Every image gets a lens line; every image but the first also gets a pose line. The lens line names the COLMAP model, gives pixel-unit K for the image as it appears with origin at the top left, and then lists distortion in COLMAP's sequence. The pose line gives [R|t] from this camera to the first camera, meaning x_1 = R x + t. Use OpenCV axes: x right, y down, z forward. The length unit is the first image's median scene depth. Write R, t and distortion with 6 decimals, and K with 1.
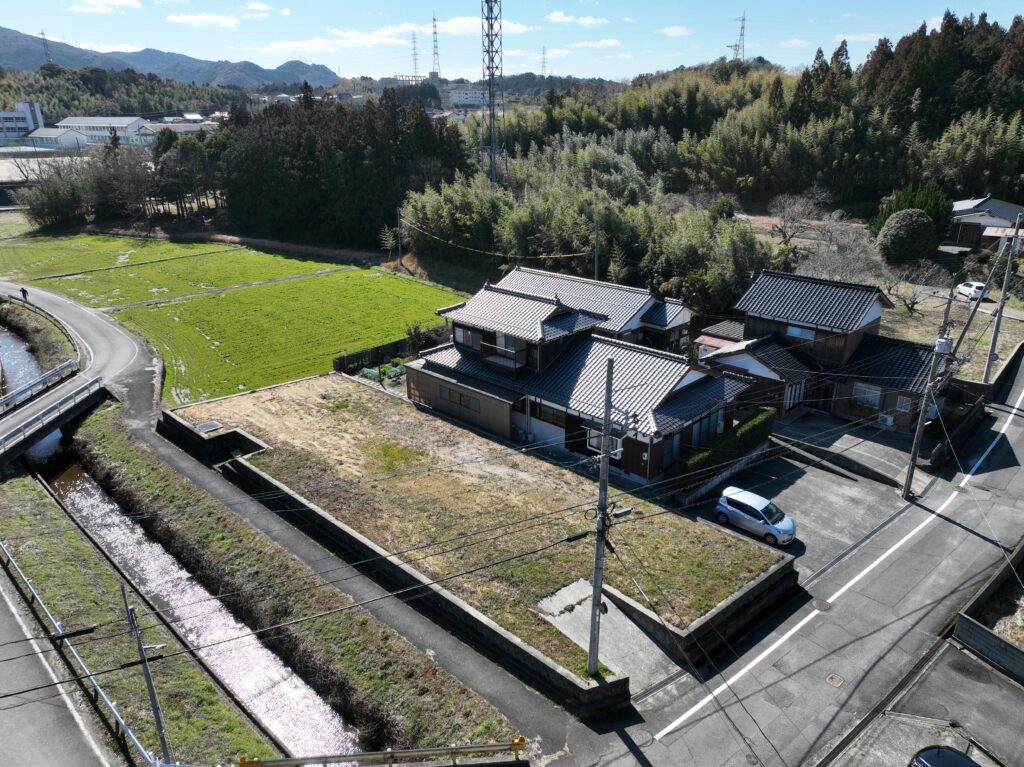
lens RADIAL K [[719.6, 0, 512.0], [0, 719.6, 383.5], [0, 0, 1]] dist [0.000708, 0.021072]
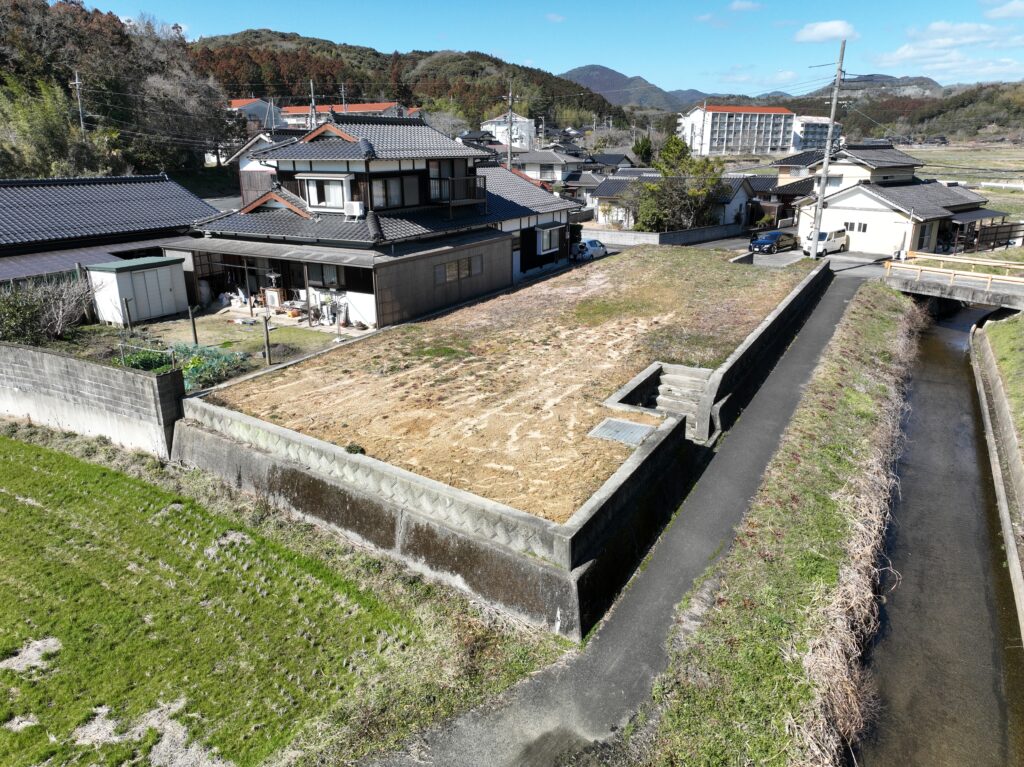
lens RADIAL K [[719.6, 0, 512.0], [0, 719.6, 383.5], [0, 0, 1]] dist [0.000708, 0.021072]
pose [[-0.256472, -0.289711, 0.922112, -0.355491], [0.350638, 0.861144, 0.368081, -0.056792], [-0.900708, 0.417730, -0.119276, 0.520257]]
